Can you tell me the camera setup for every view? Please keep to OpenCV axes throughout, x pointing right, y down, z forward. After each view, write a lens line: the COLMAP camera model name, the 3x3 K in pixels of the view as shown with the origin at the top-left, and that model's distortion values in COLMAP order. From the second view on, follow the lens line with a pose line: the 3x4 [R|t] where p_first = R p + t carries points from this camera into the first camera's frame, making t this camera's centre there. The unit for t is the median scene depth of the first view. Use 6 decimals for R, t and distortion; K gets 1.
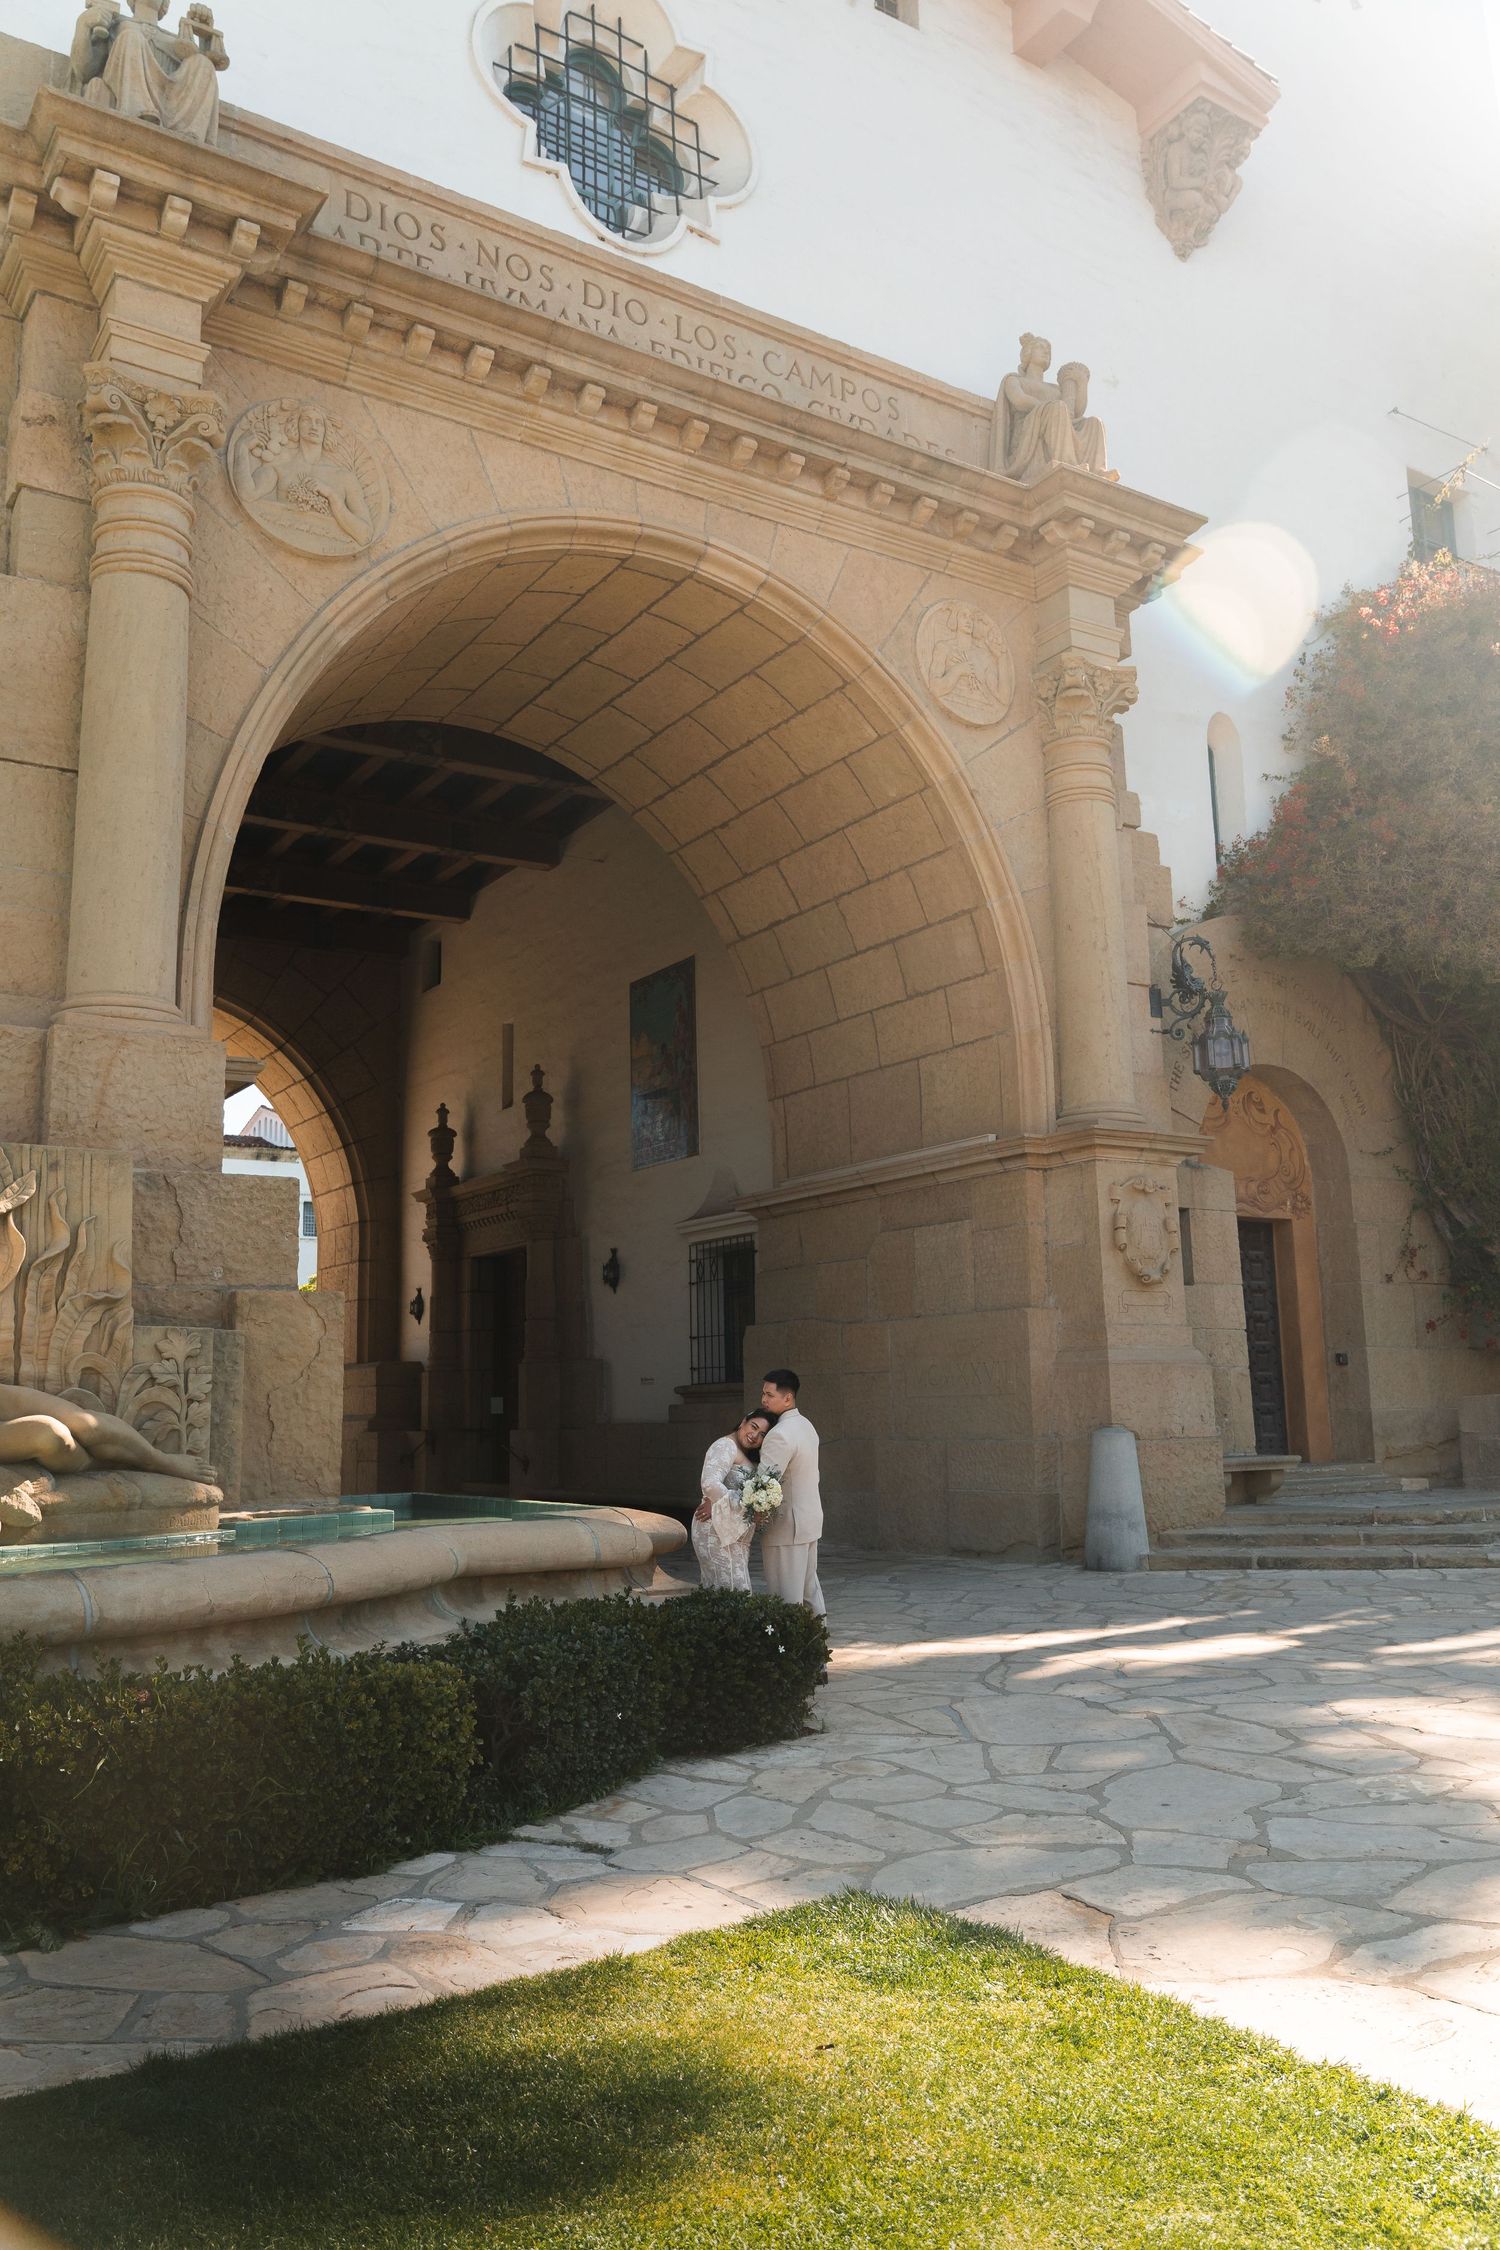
lens RADIAL K [[1729.8, 0, 748.2], [0, 1729.8, 1122.1], [0, 0, 1]] dist [0.004970, 0.000115]
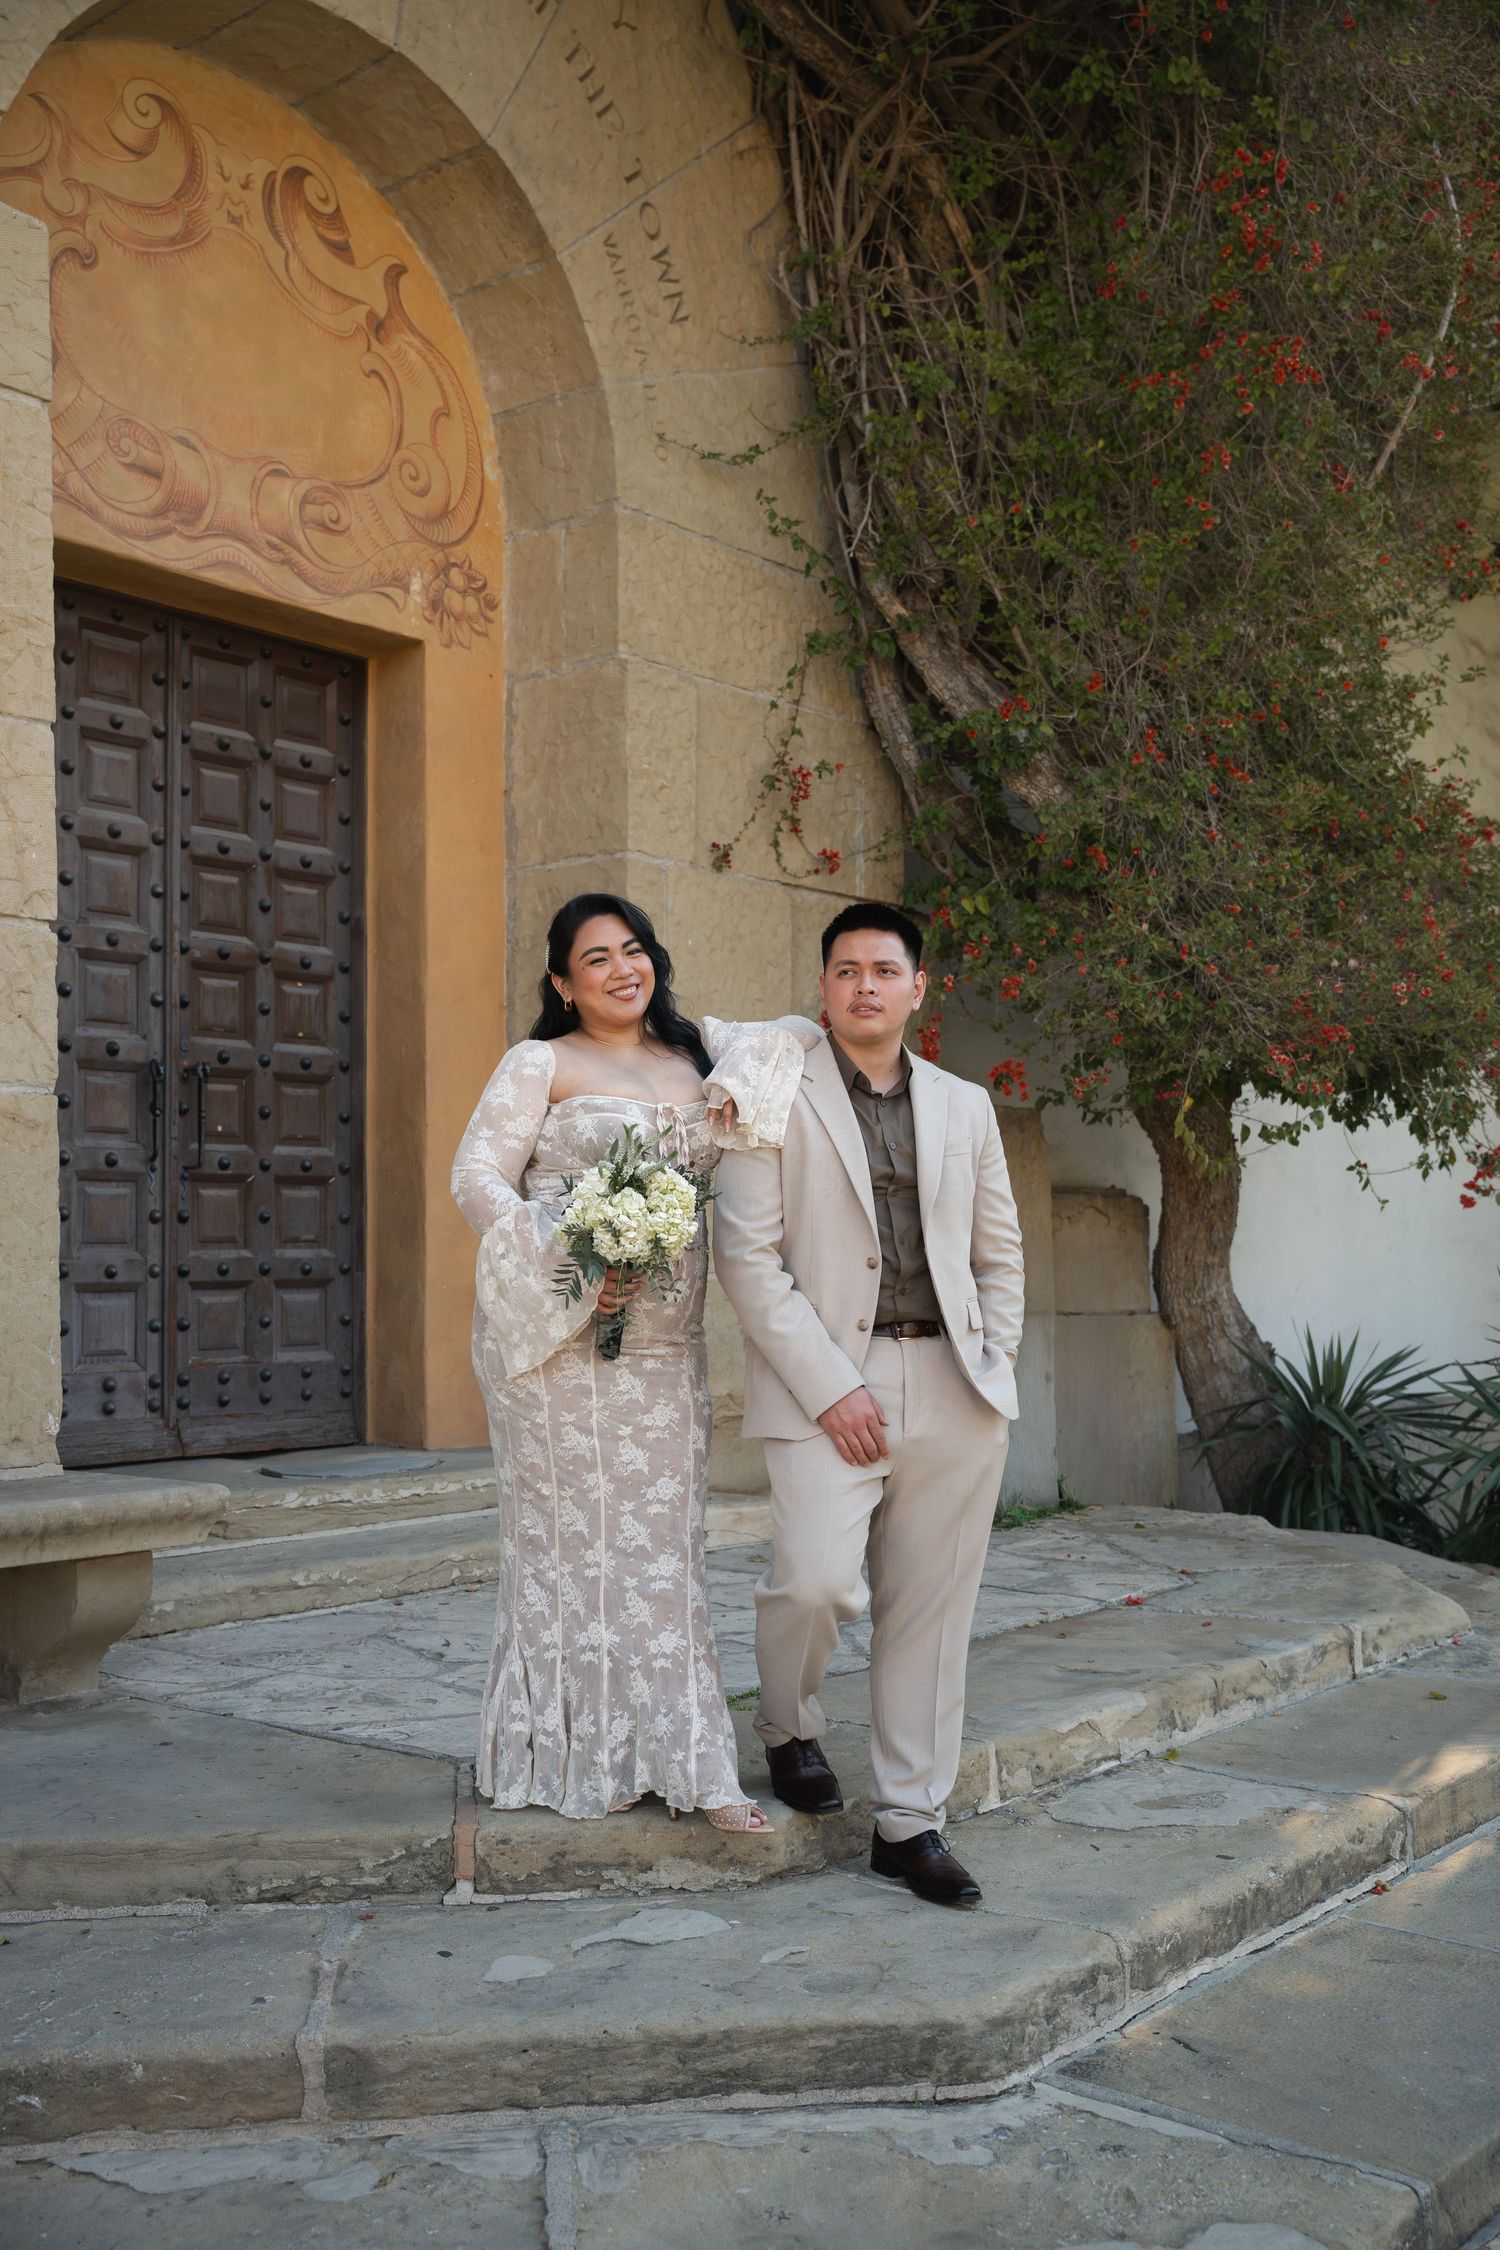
lens RADIAL K [[2296.0, 0, 750.1], [0, 2296.0, 1125.9], [0, 0, 1]] dist [-0.008683, 0.000000]
pose [[0.947096, 0.027832, 0.319741, 0.242631], [-0.061828, 0.993394, 0.096670, 0.097064], [-0.314938, -0.111325, 0.942561, 0.599387]]
